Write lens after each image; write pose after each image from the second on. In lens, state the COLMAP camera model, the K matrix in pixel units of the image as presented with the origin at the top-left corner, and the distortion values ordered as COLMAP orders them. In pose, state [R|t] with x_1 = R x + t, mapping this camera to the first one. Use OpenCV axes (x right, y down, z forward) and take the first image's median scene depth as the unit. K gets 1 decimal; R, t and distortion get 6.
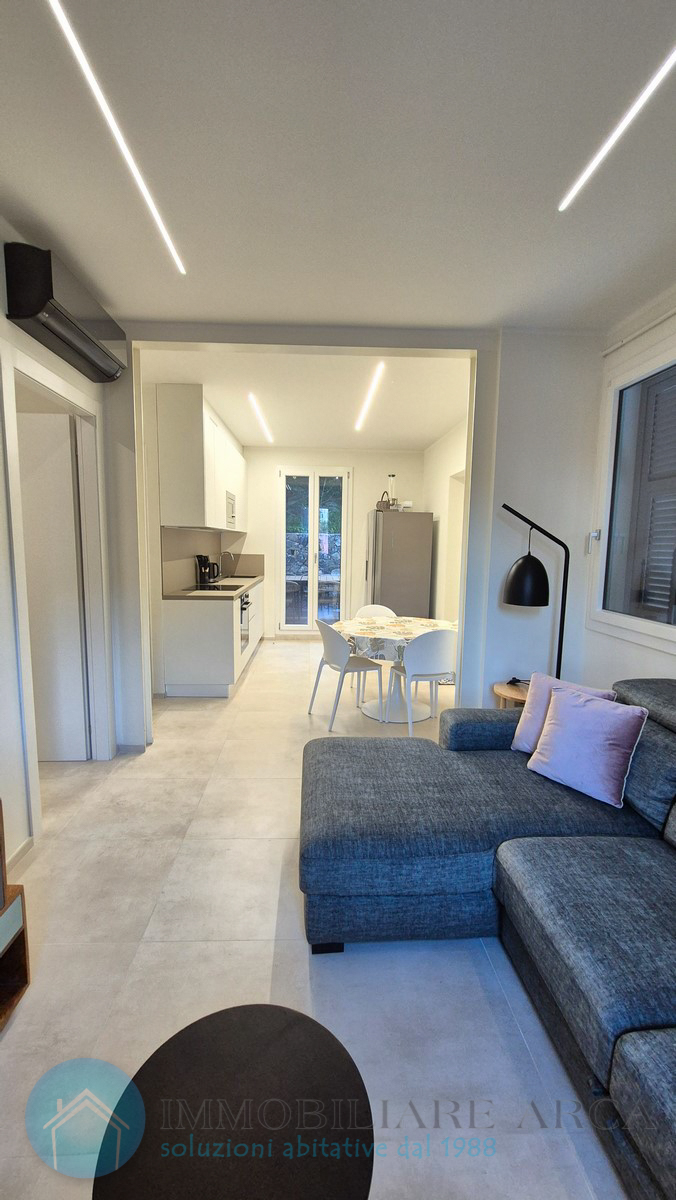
lens RADIAL K [[493.7, 0, 330.5], [0, 493.7, 603.8], [0, 0, 1]] dist [-0.001357, 0.000242]
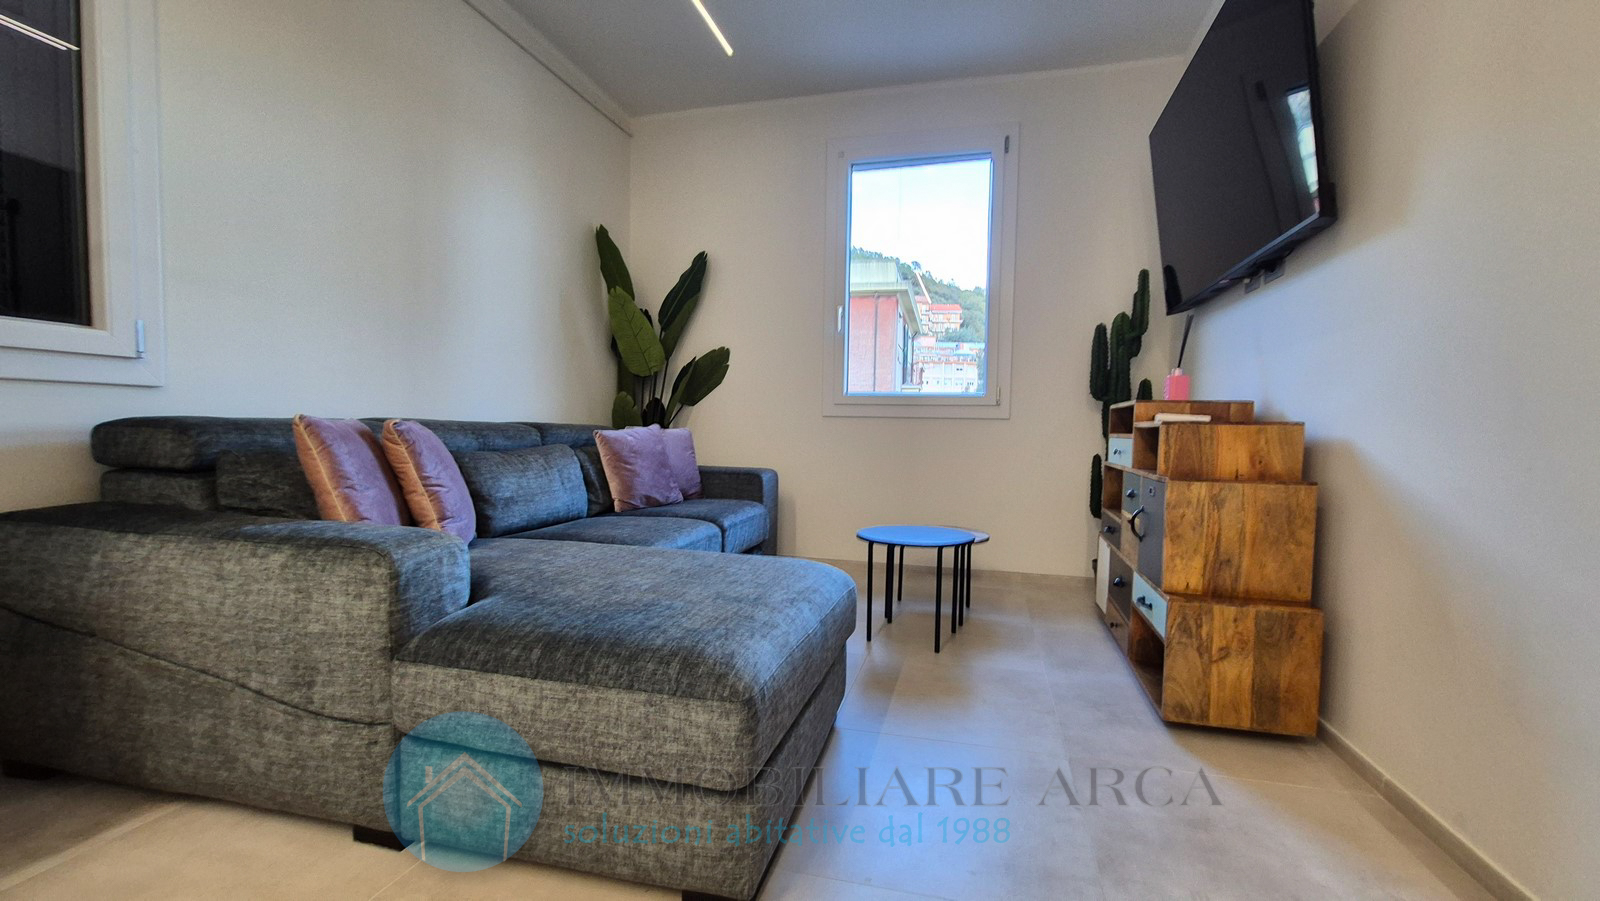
lens RADIAL K [[669.2, 0, 813.4], [0, 669.2, 465.3], [0, 0, 1]] dist [-0.001955, 0.000405]
pose [[-0.958764, -0.050567, 0.279670, -0.132303], [-0.000393, 0.984279, 0.176620, 0.047195], [-0.284204, 0.169227, -0.943711, 0.906968]]
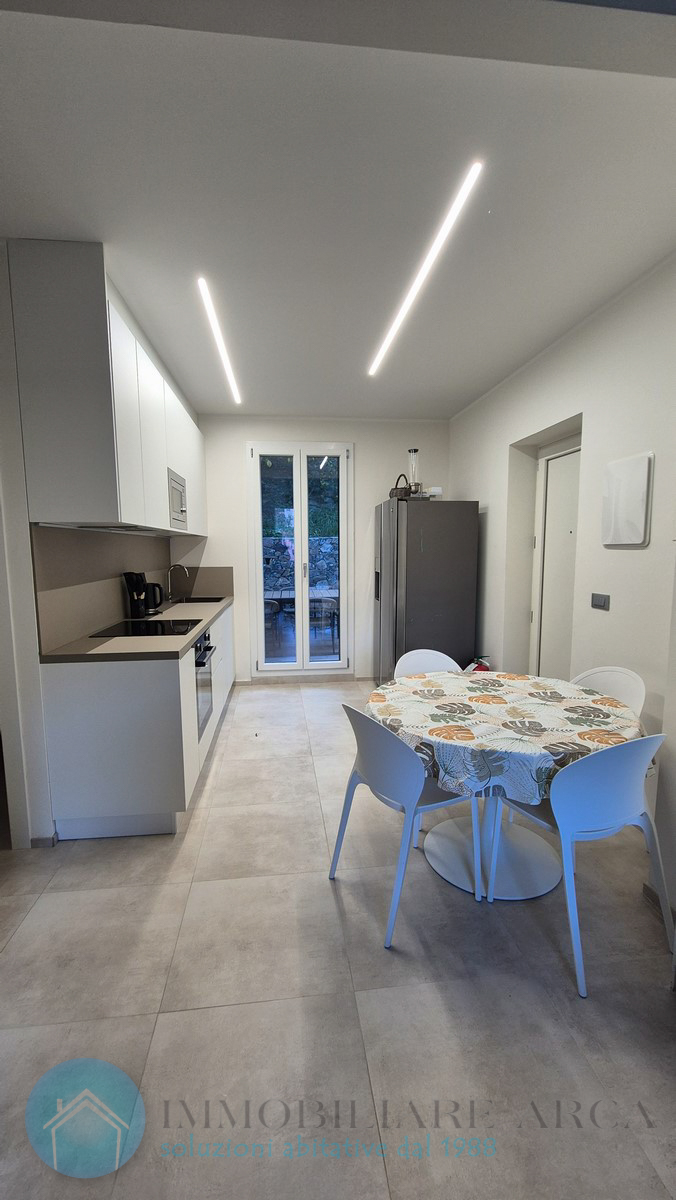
lens RADIAL K [[491.1, 0, 334.2], [0, 491.1, 606.2], [0, 0, 1]] dist [-0.003141, 0.000338]
pose [[0.997060, -0.031323, 0.069933, -0.074952], [0.031694, 0.999489, -0.004199, -0.066988], [-0.069766, 0.006403, 0.997543, 0.538306]]
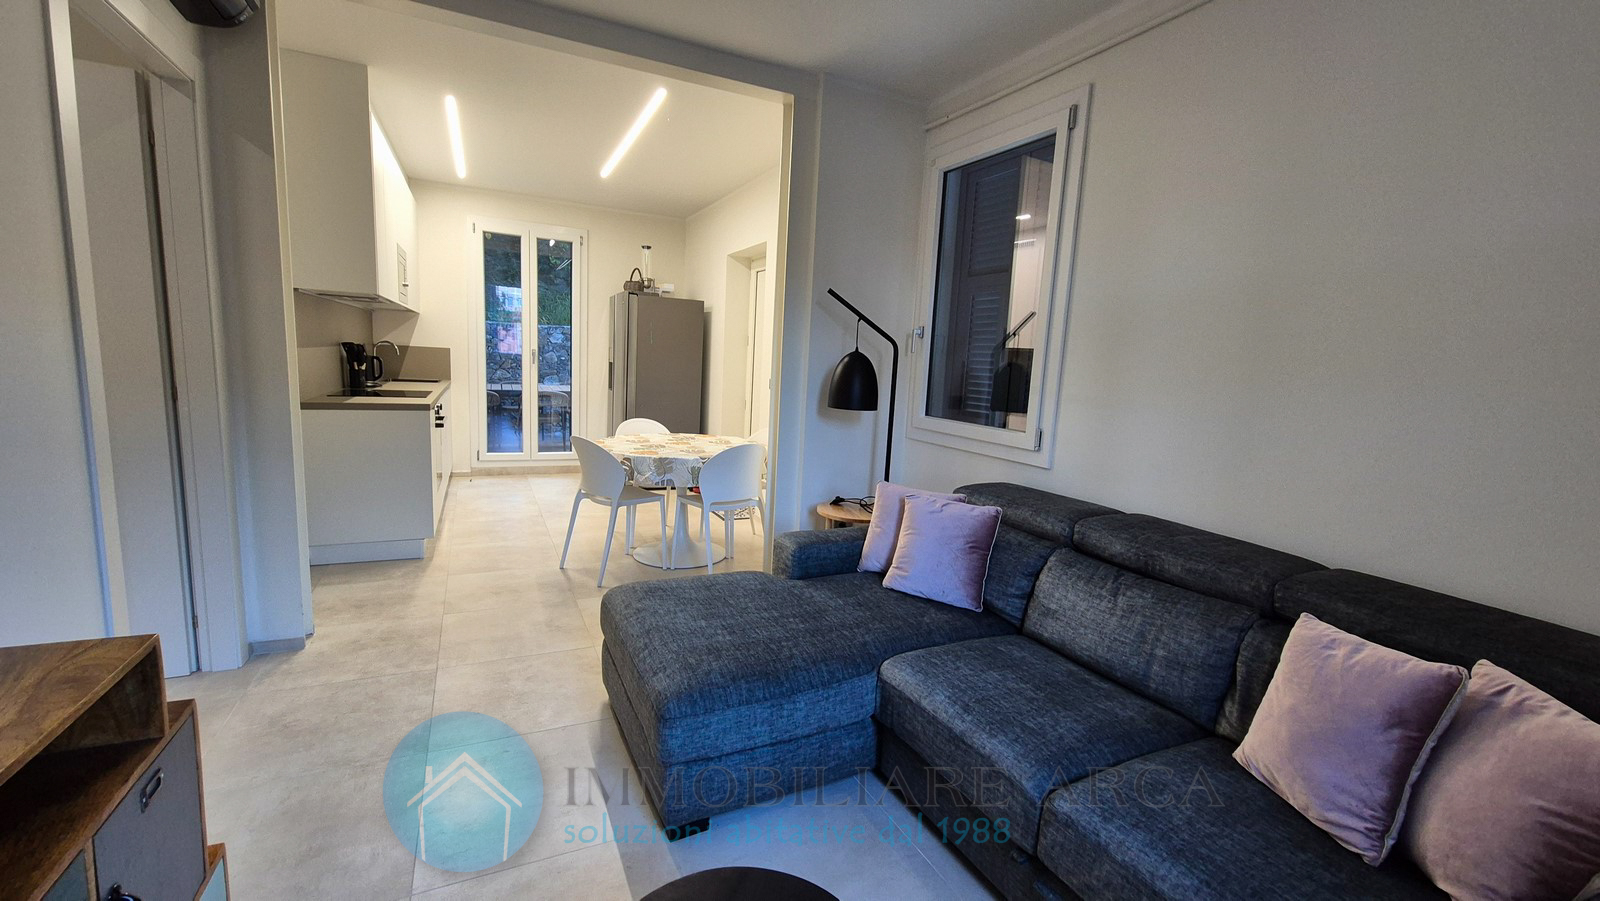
lens RADIAL K [[654.8, 0, 806.9], [0, 654.8, 456.1], [0, 0, 1]] dist [-0.003141, 0.000338]
pose [[0.912551, -0.026913, 0.408076, -0.111840], [0.010964, 0.999084, 0.041372, 0.026839], [-0.408815, -0.033280, 0.912010, -0.005695]]
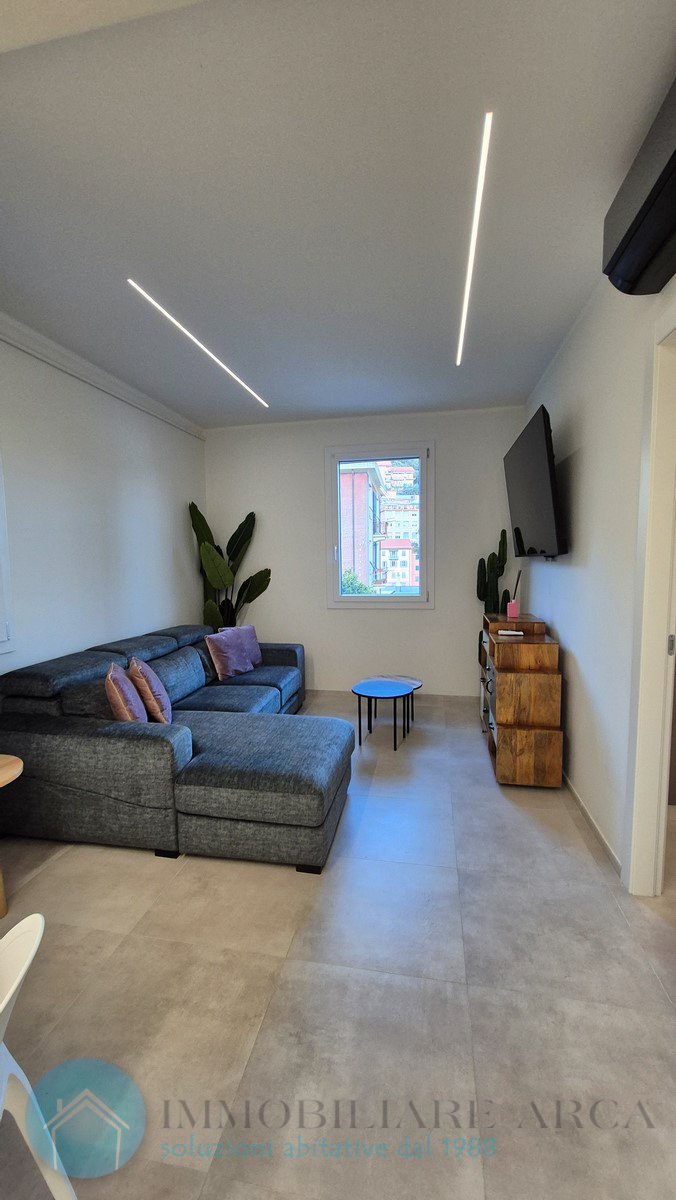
lens RADIAL K [[491.1, 0, 334.2], [0, 491.1, 606.2], [0, 0, 1]] dist [-0.003141, 0.000338]
pose [[-0.972419, -0.023306, 0.232071, -0.172589], [0.028112, 0.976030, 0.215812, -0.133343], [-0.231538, 0.216384, -0.948456, 1.145391]]
